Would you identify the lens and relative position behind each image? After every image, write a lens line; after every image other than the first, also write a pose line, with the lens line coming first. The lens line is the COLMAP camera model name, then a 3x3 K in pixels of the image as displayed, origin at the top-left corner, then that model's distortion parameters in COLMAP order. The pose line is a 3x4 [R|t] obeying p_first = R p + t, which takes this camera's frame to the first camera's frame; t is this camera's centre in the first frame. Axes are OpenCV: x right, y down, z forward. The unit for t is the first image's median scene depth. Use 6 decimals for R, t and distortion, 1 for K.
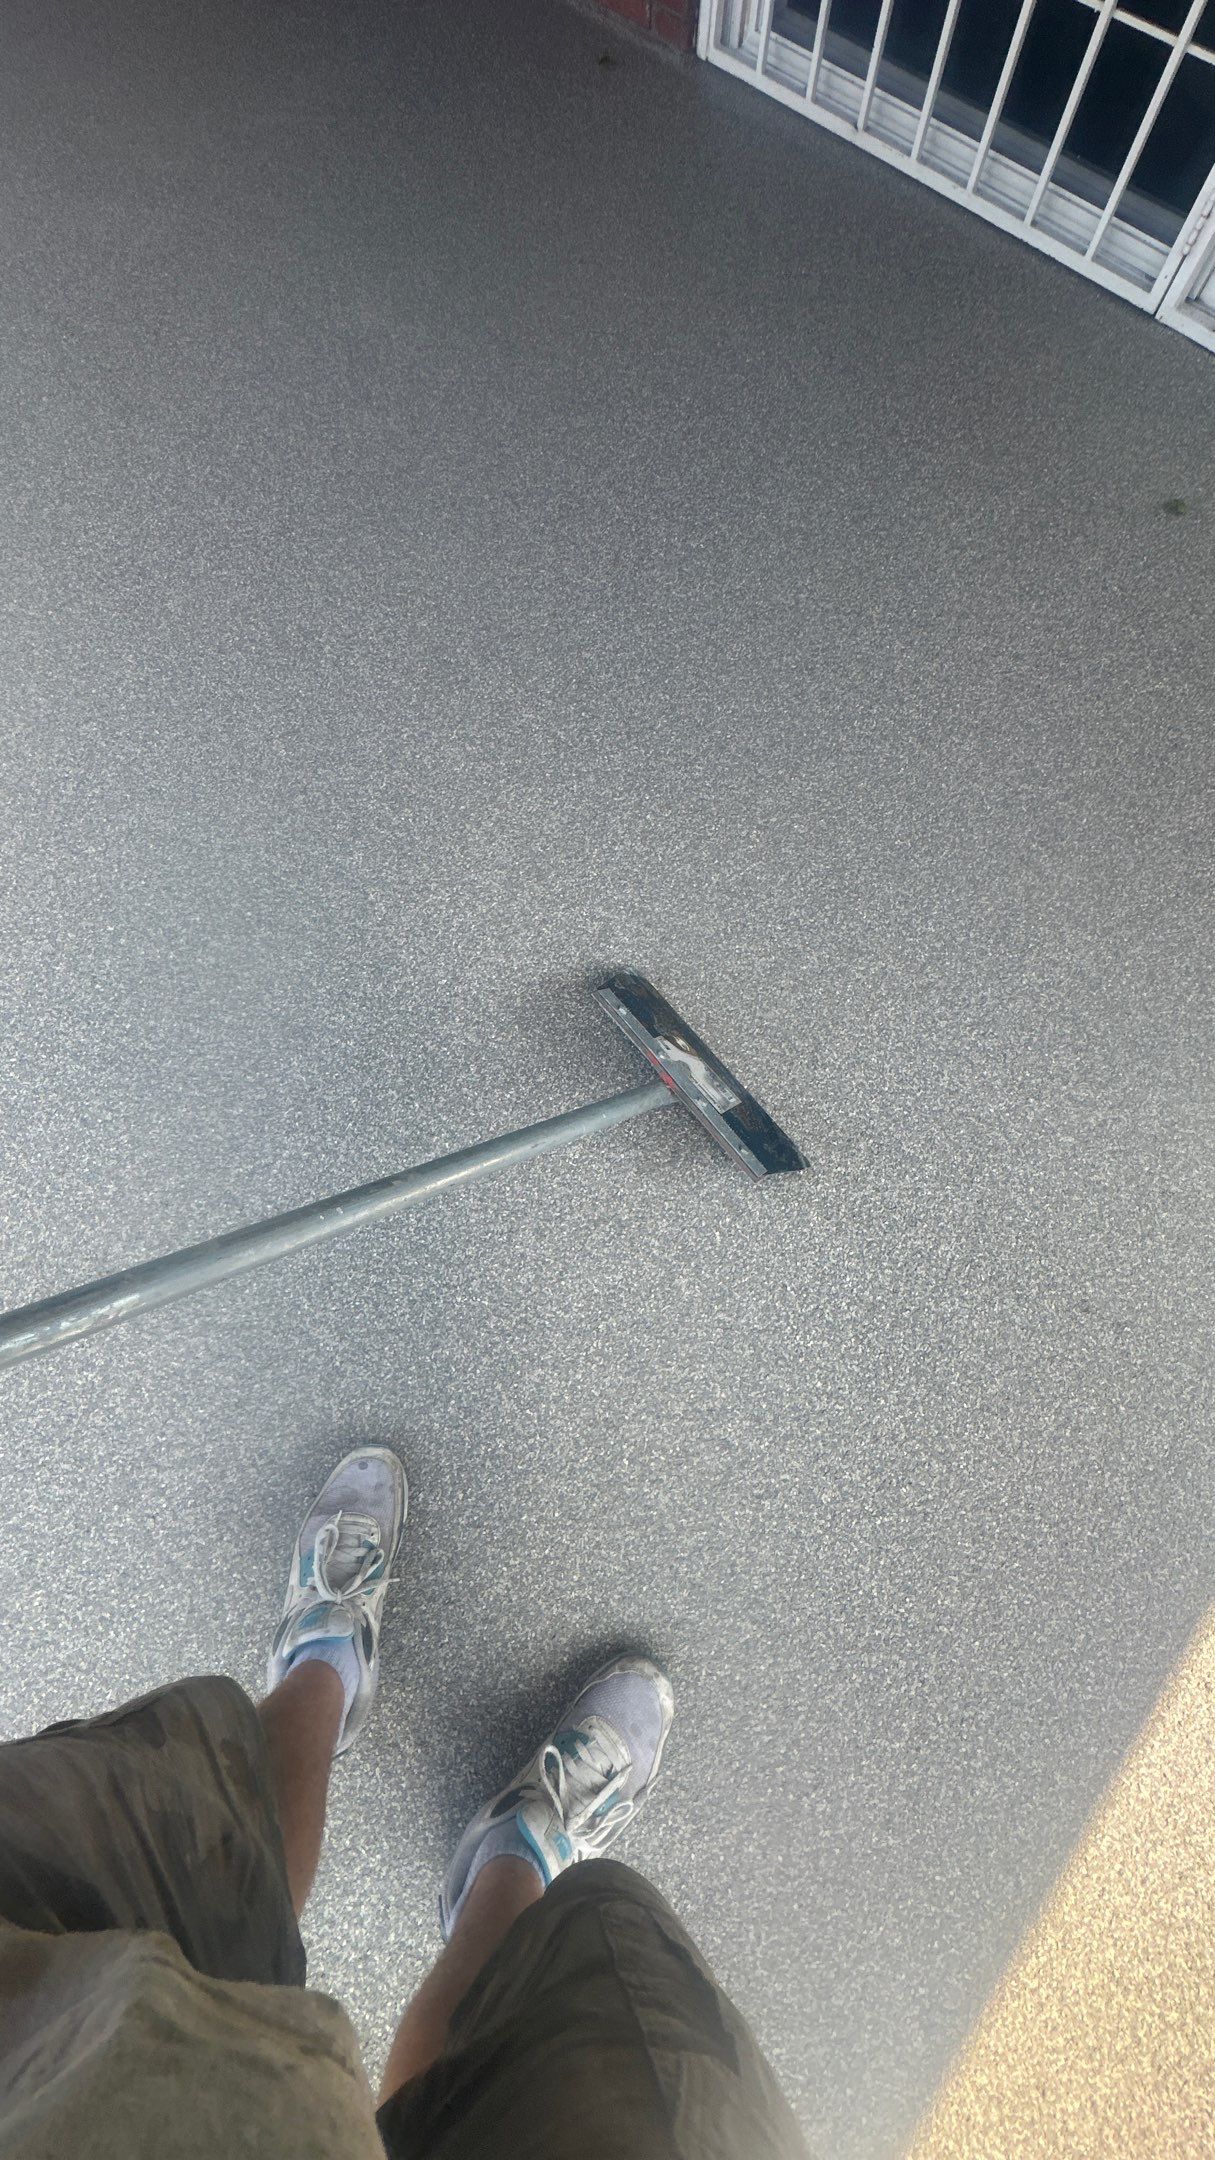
lens RADIAL K [[855.0, 0, 611.8], [0, 855.0, 1079.6], [0, 0, 1]] dist [-0.006538, 0.001271]
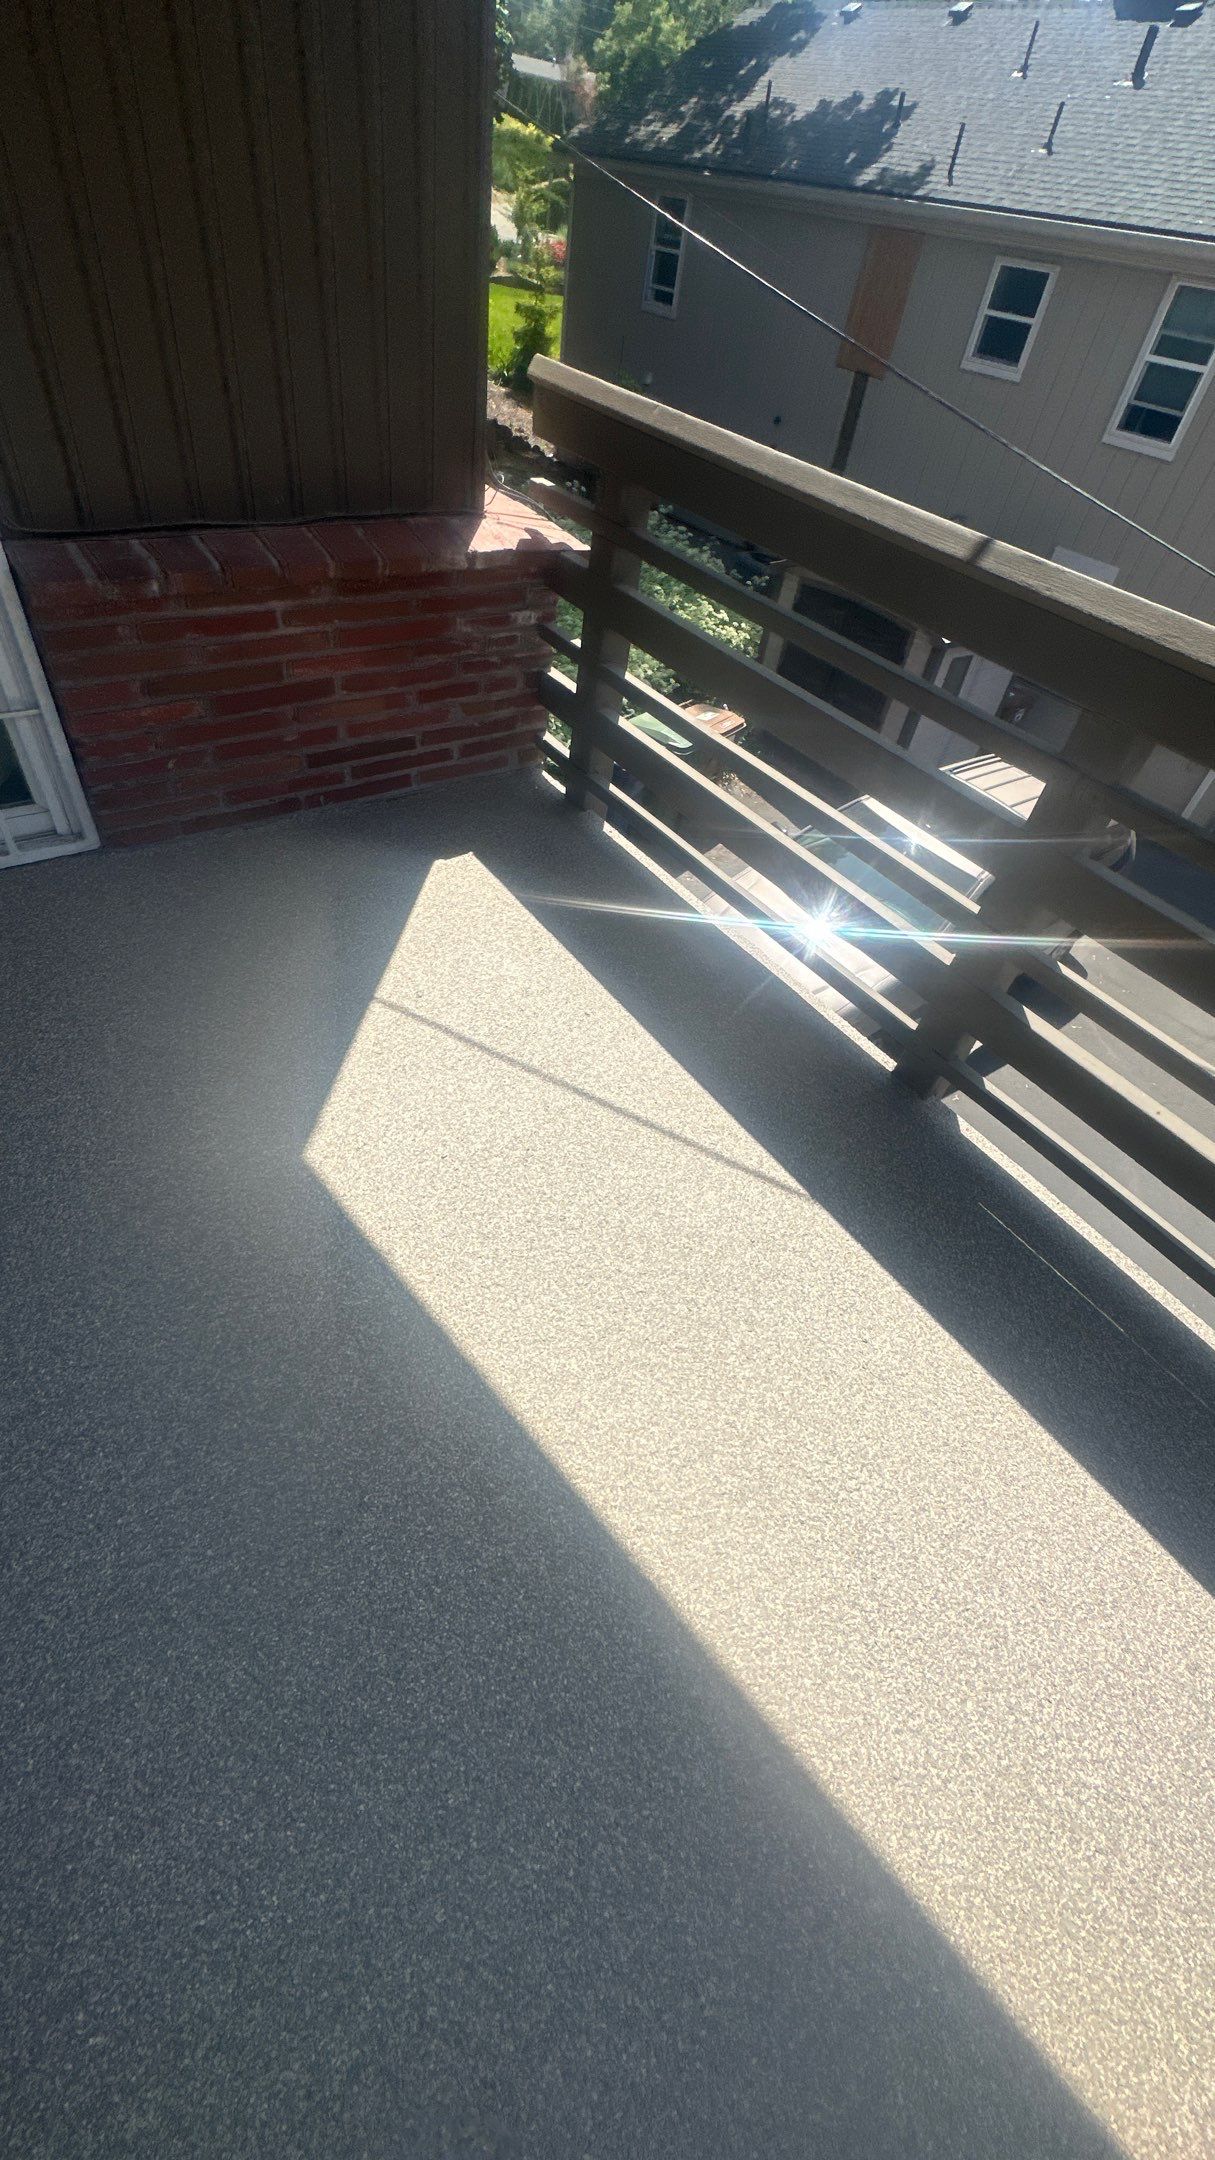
lens RADIAL K [[855.0, 0, 611.8], [0, 855.0, 1079.6], [0, 0, 1]] dist [-0.006538, 0.001271]
pose [[0.088578, -0.725369, 0.682637, 0.284794], [0.879482, 0.378692, 0.288277, 0.052851], [-0.467616, 0.574832, 0.671493, -0.194907]]
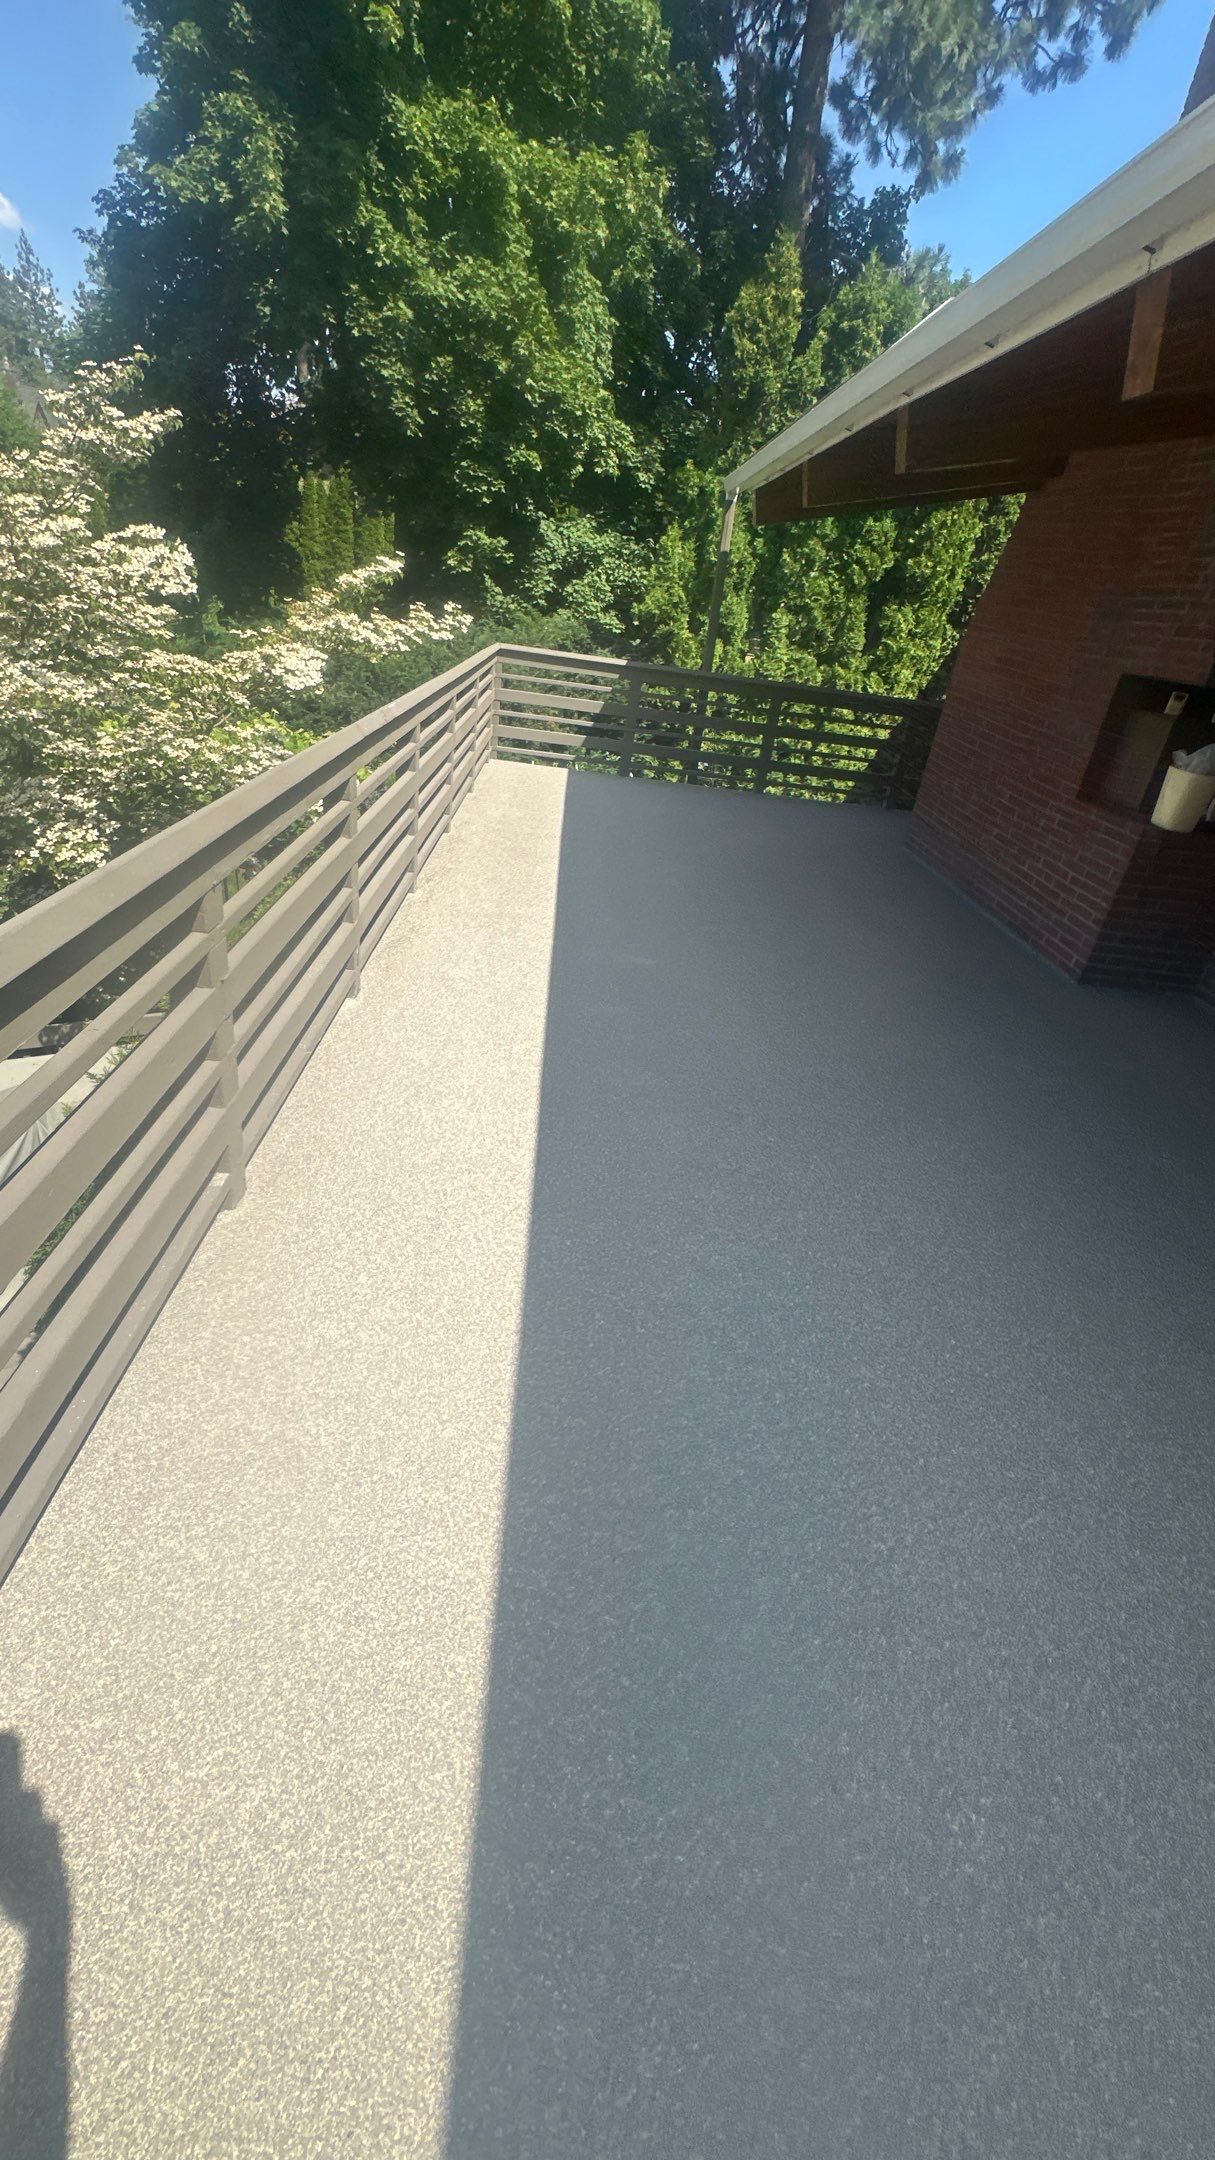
lens RADIAL K [[877.2, 0, 607.5], [0, 877.2, 1080.0], [0, 0, 1]] dist [-0.006271, 0.000272]
pose [[0.762532, 0.377840, -0.525150, -0.481367], [-0.636307, 0.584653, -0.503284, 0.944423], [0.116870, 0.717926, 0.686238, -0.697634]]
